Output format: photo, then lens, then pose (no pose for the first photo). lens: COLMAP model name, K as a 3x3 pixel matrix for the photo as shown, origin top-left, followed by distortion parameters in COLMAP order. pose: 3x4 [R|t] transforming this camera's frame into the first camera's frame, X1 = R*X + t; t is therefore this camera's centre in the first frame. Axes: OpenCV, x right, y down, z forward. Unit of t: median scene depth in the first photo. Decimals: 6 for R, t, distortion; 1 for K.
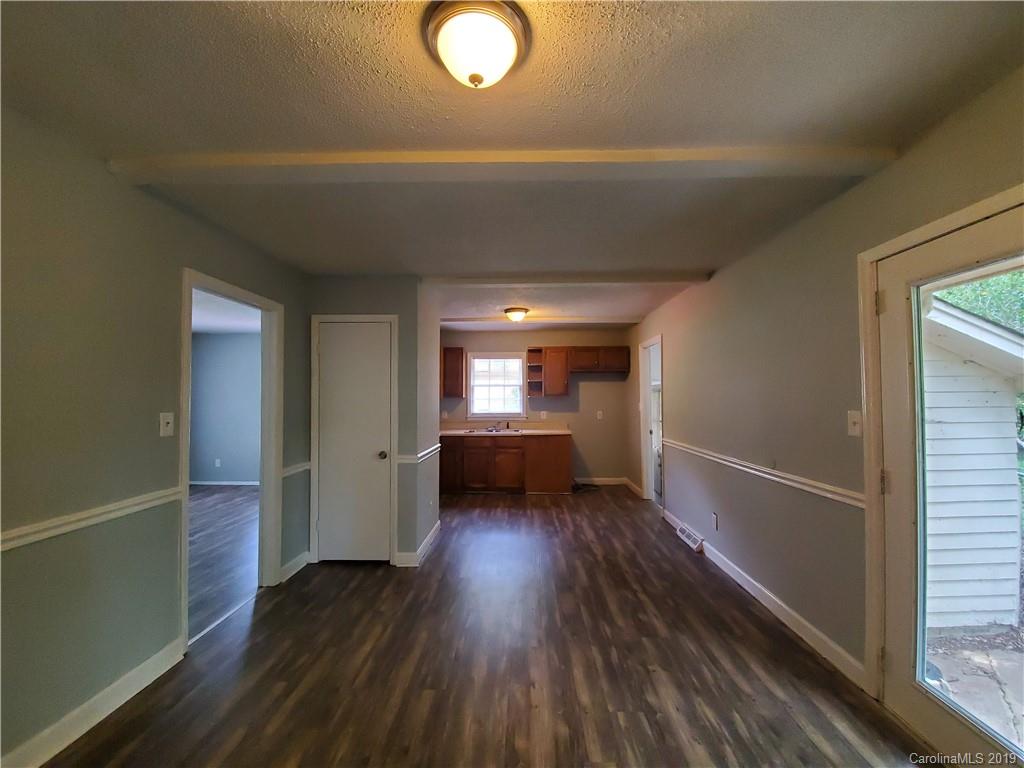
lens RADIAL K [[405.7, 0, 515.4], [0, 405.7, 386.8], [0, 0, 1]] dist [0.008846, -0.013550]
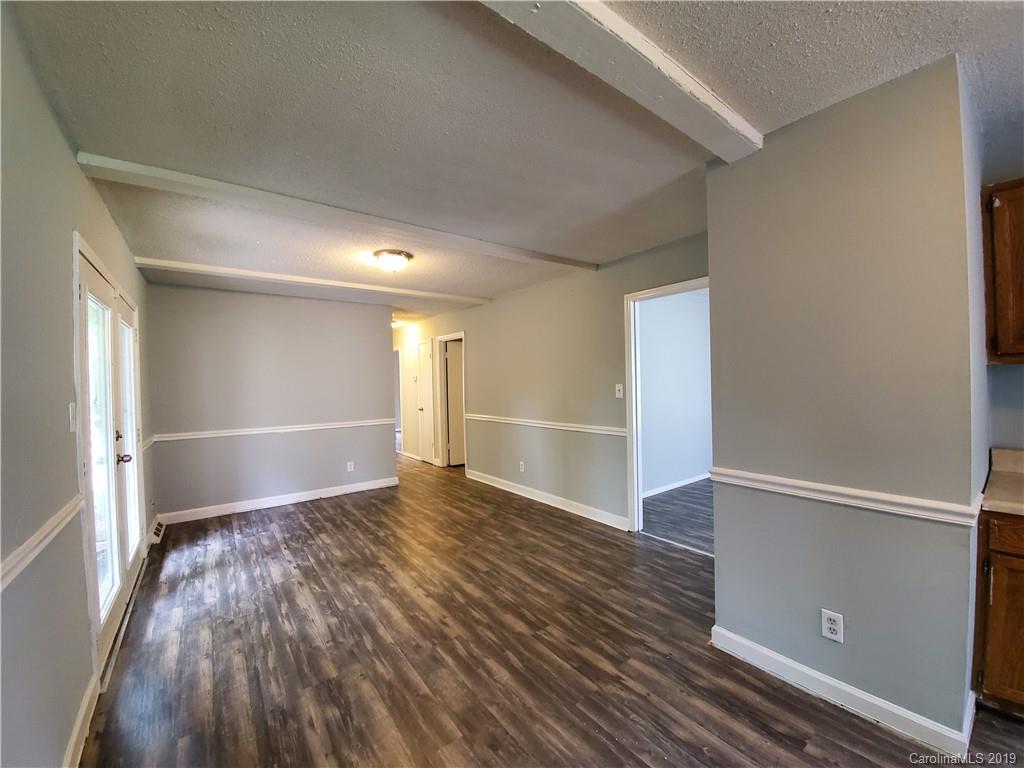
lens RADIAL K [[405.7, 0, 515.4], [0, 405.7, 386.8], [0, 0, 1]] dist [0.008846, -0.013550]
pose [[-0.783755, 0.029272, -0.620379, 0.351634], [0.042841, 0.999057, -0.006983, 0.040718], [0.619590, -0.032051, -0.784271, 1.273603]]
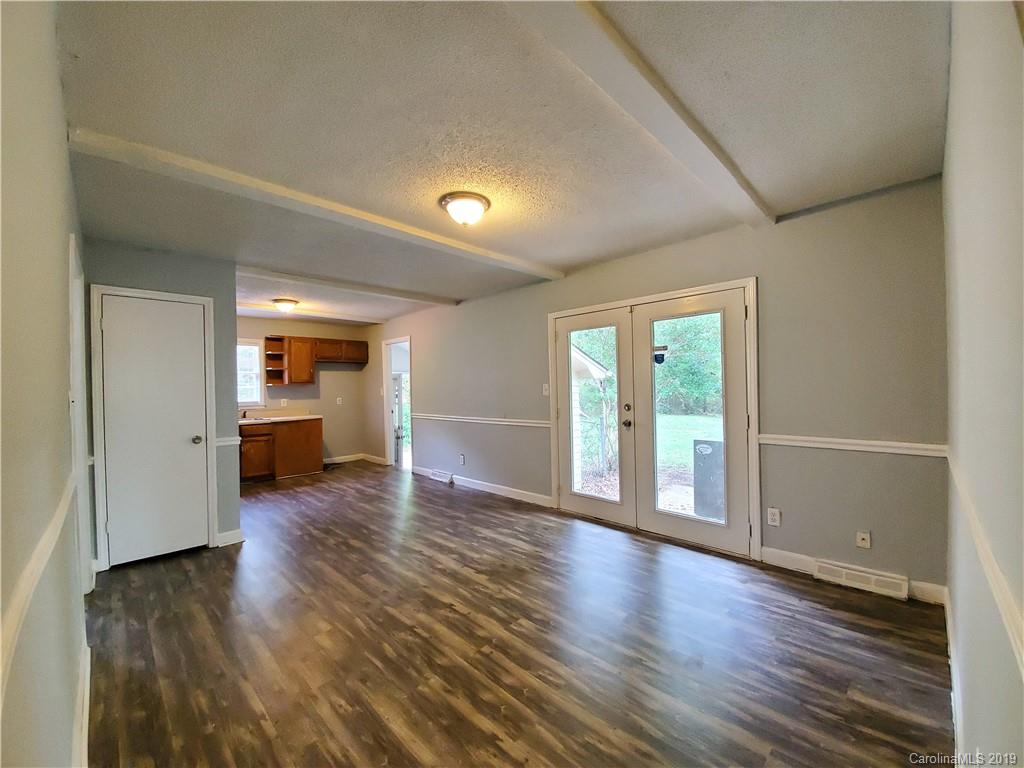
lens RADIAL K [[405.7, 0, 515.4], [0, 405.7, 386.8], [0, 0, 1]] dist [0.008846, -0.013550]
pose [[0.687429, -0.009244, 0.726193, -0.501502], [-0.002570, 0.999882, 0.015161, 0.022802], [-0.726247, -0.012288, 0.687324, -0.227518]]
